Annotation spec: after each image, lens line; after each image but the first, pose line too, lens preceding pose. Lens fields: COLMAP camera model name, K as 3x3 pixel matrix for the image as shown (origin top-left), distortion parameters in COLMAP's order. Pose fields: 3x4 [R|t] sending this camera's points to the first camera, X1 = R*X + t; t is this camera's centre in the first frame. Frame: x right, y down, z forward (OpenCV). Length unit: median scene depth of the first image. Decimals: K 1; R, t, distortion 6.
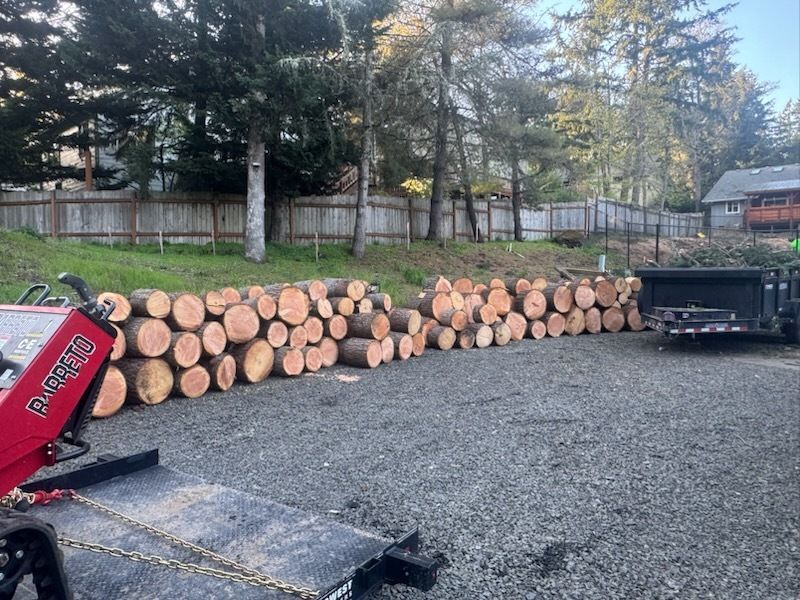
lens RADIAL K [[581.2, 0, 400.0], [0, 581.2, 300.0], [0, 0, 1]] dist [0.005237, 0.000074]
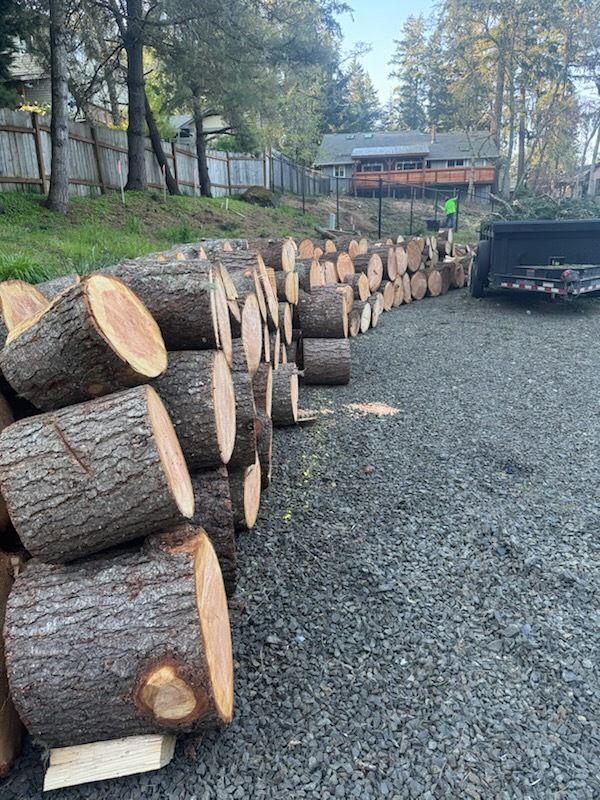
lens RADIAL K [[581.2, 0, 300.0], [0, 581.2, 400.0], [0, 0, 1]] dist [0.005237, 0.000074]
pose [[0.822914, -0.168289, 0.542671, -0.182596], [0.049254, 0.972661, 0.226945, -0.004237], [-0.566027, -0.160027, 0.808706, 0.226689]]
